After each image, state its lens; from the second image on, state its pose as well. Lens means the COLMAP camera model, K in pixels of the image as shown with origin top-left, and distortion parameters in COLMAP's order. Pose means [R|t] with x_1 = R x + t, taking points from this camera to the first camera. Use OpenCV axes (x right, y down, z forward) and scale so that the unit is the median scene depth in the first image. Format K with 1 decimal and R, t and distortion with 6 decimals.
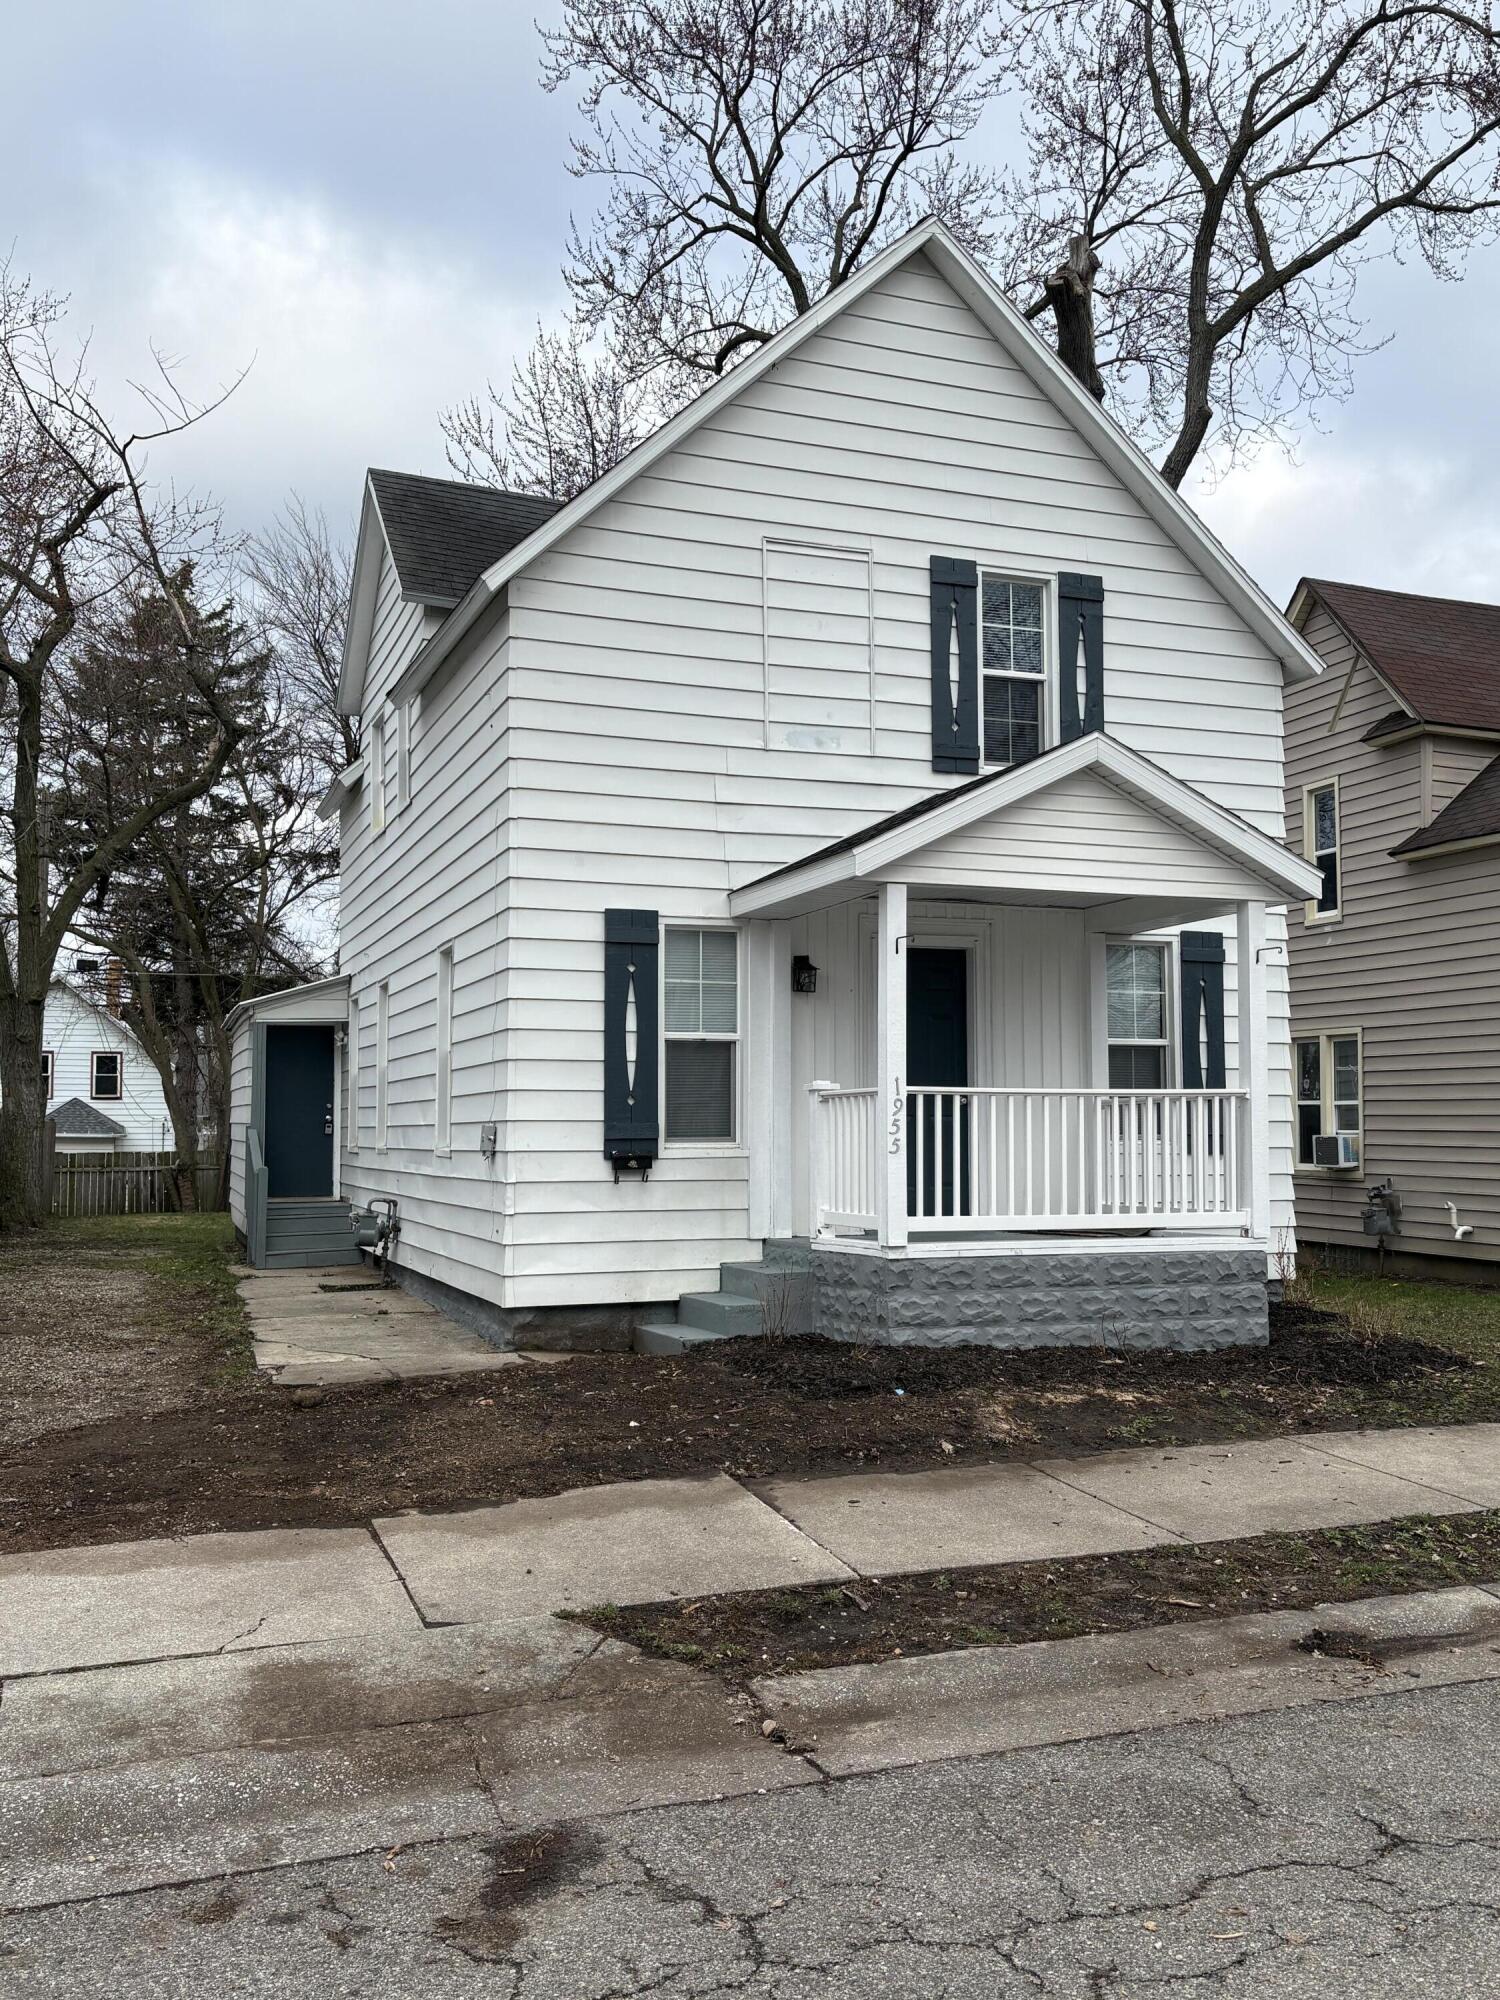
lens RADIAL K [[1752.5, 0, 744.3], [0, 1752.5, 1003.4], [0, 0, 1]] dist [0.009034, 0.024151]
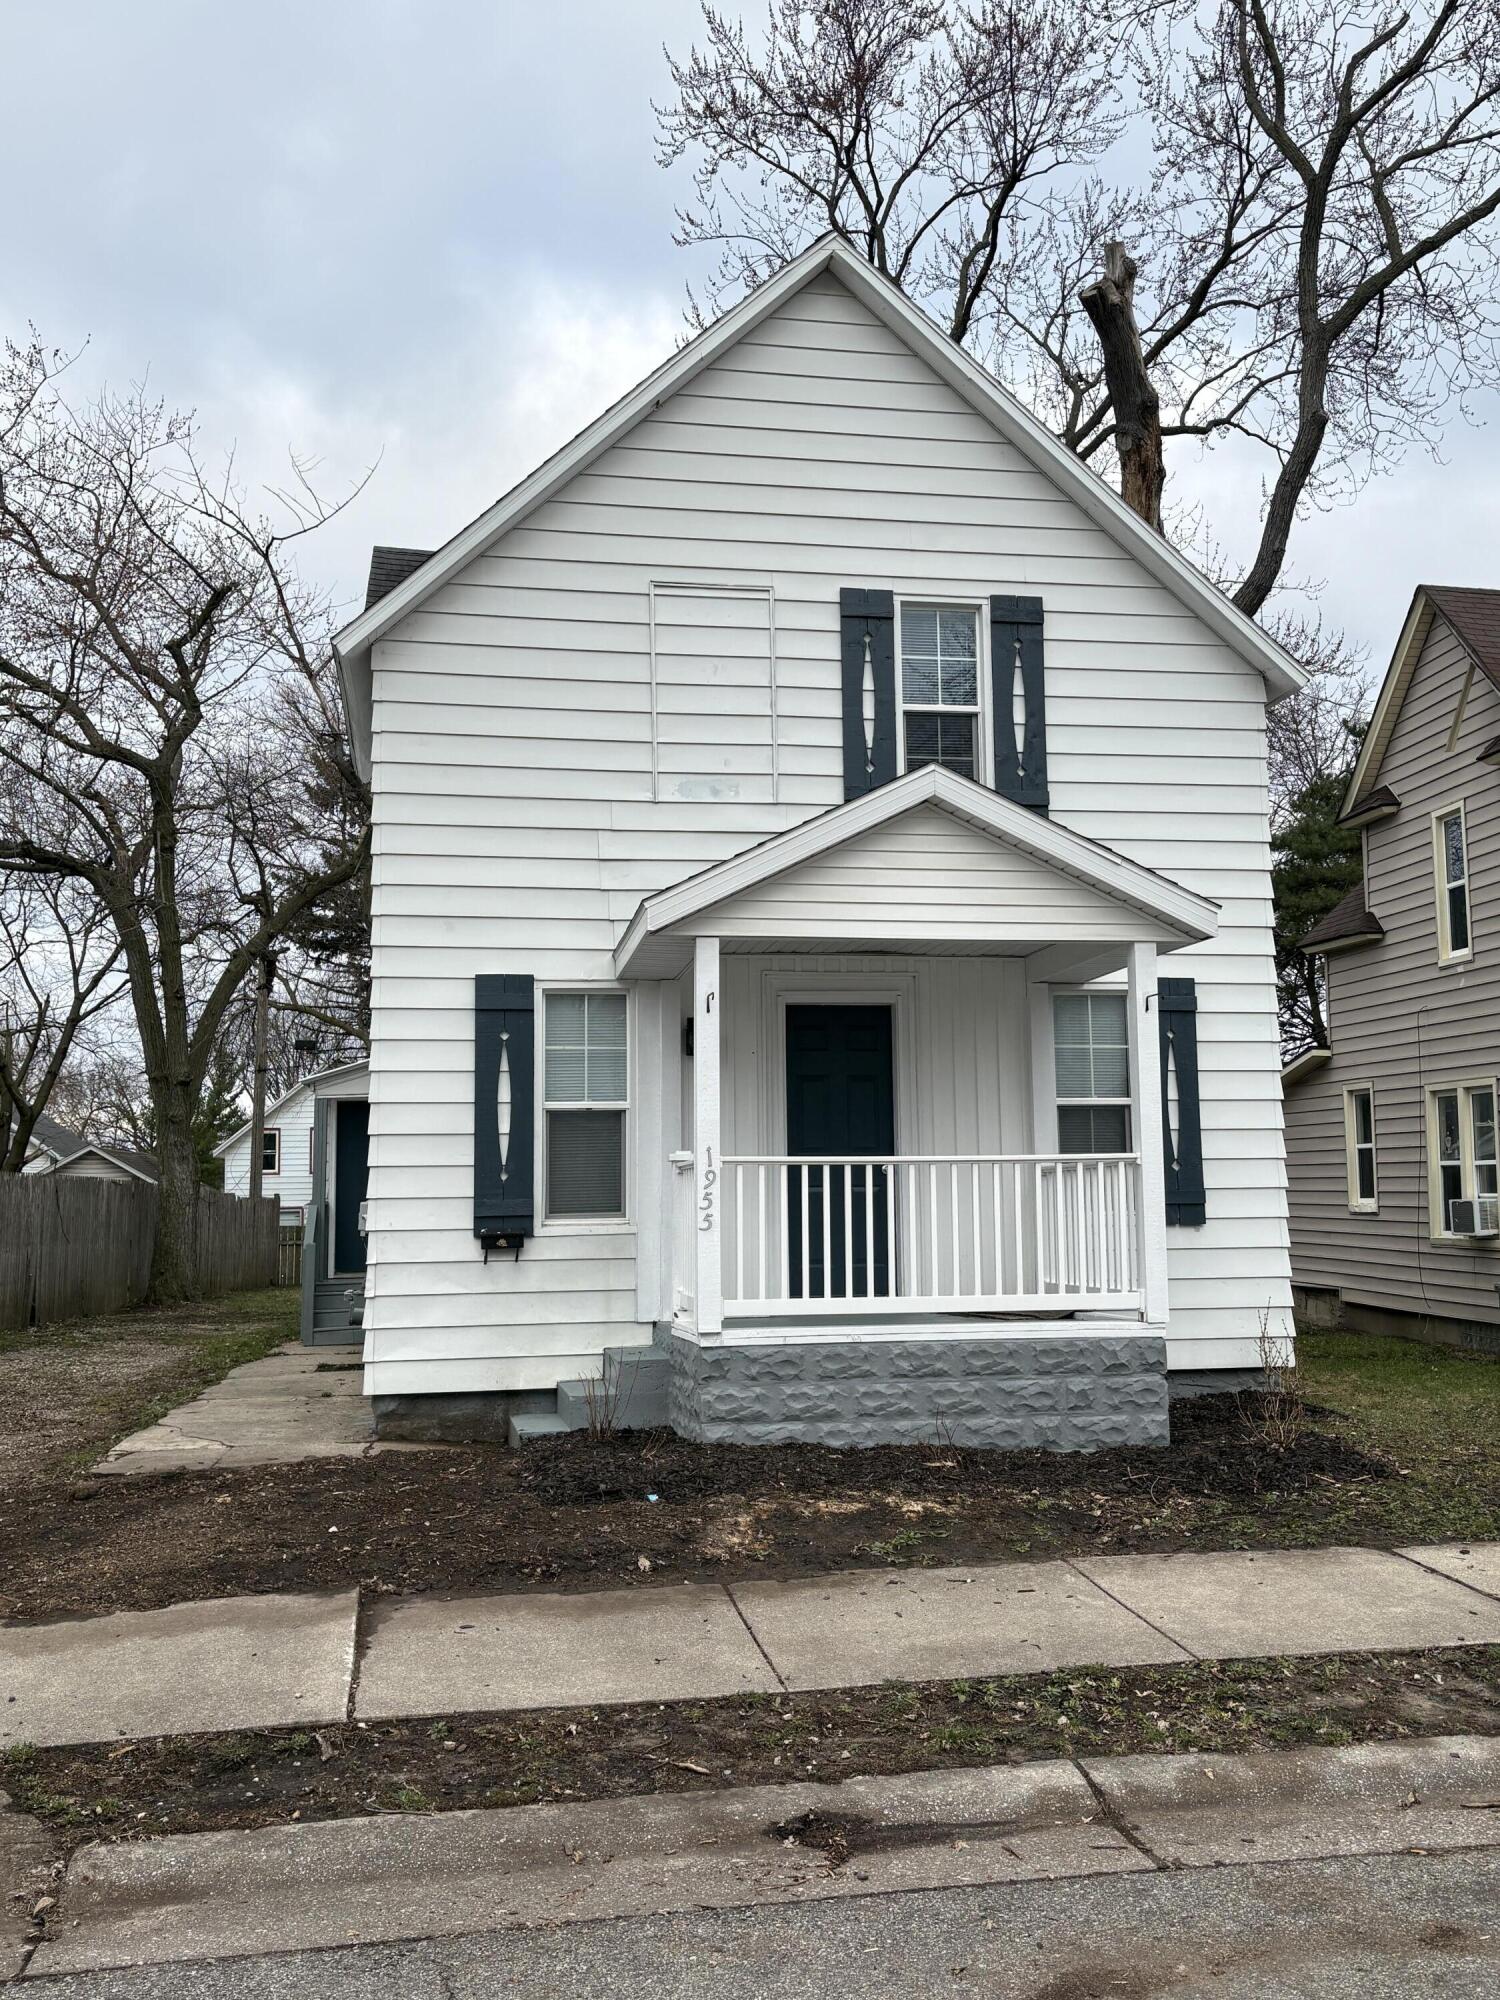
lens RADIAL K [[1752.5, 0, 755.5], [0, 1752.5, 999.9], [0, 0, 1]] dist [0.009034, 0.024151]
pose [[0.981943, -0.031958, -0.186461, 0.248791], [0.024666, 0.998842, -0.041297, 0.002771], [0.187565, 0.035952, 0.981594, 0.085460]]
